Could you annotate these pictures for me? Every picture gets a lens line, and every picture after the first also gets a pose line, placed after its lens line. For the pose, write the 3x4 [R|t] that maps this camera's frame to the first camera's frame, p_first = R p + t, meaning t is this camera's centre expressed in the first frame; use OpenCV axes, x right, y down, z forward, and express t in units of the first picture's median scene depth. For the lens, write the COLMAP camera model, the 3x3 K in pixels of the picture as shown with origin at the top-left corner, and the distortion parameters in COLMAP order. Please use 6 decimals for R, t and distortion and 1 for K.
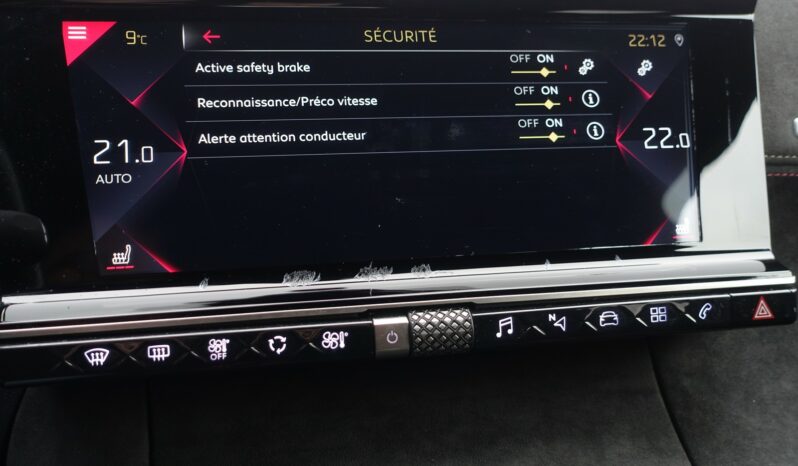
lens RADIAL K [[788.4, 0, 399.5], [0, 788.4, 232.2], [0, 0, 1]] dist [-0.003915, 0.000000]
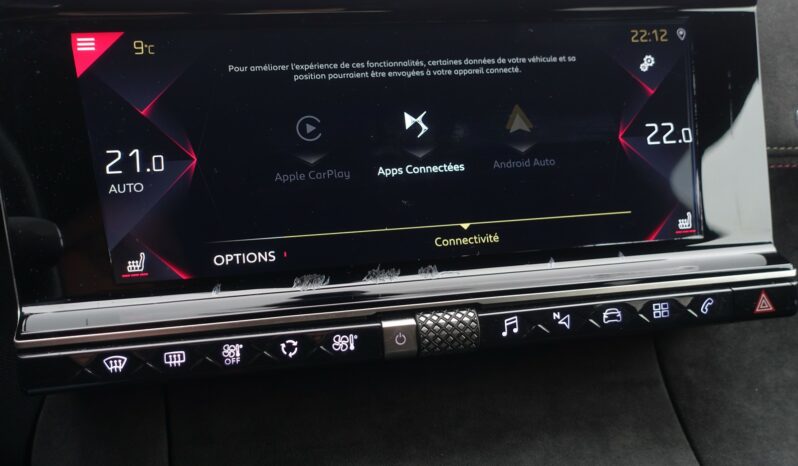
lens RADIAL K [[788.4, 0, 400.8], [0, 788.4, 232.1], [0, 0, 1]] dist [-0.003915, 0.000000]
pose [[0.999780, -0.017087, -0.012165, 0.005664], [0.017521, 0.999179, 0.036542, -0.040697], [0.011531, -0.036747, 0.999258, -0.021148]]
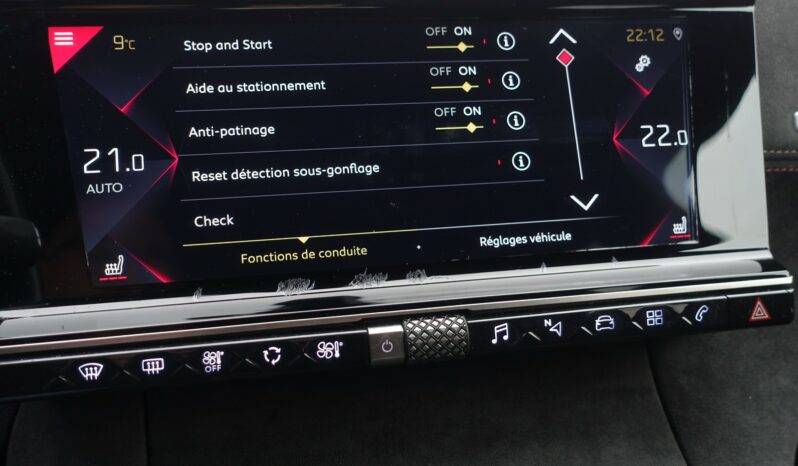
lens RADIAL K [[788.4, 0, 400.8], [0, 788.4, 232.7], [0, 0, 1]] dist [-0.003915, 0.000000]
pose [[0.999955, -0.009328, -0.001488, 0.010152], [0.009385, 0.998982, 0.044114, -0.050753], [0.001075, -0.044126, 0.999025, 0.008837]]
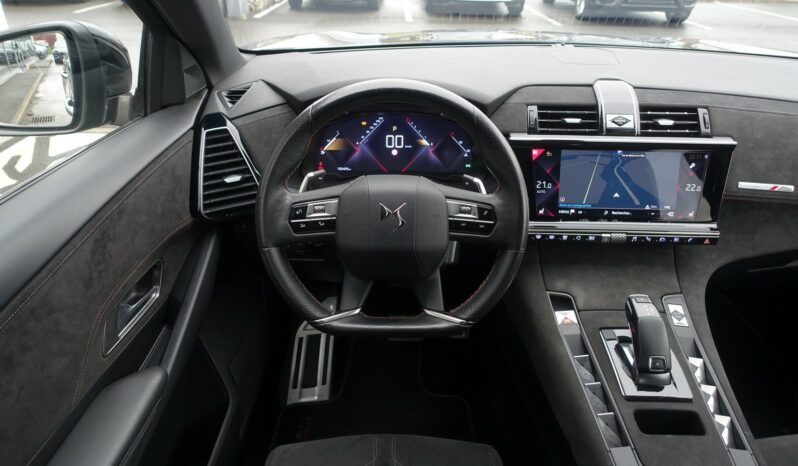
lens RADIAL K [[542.4, 0, 400.9], [0, 542.4, 232.2], [0, 0, 1]] dist [-0.011830, 0.005445]
pose [[0.973494, 0.137473, -0.182785, -0.510618], [-0.063336, 0.929978, 0.362117, -0.811908], [0.219767, -0.340942, 0.914036, -1.721265]]
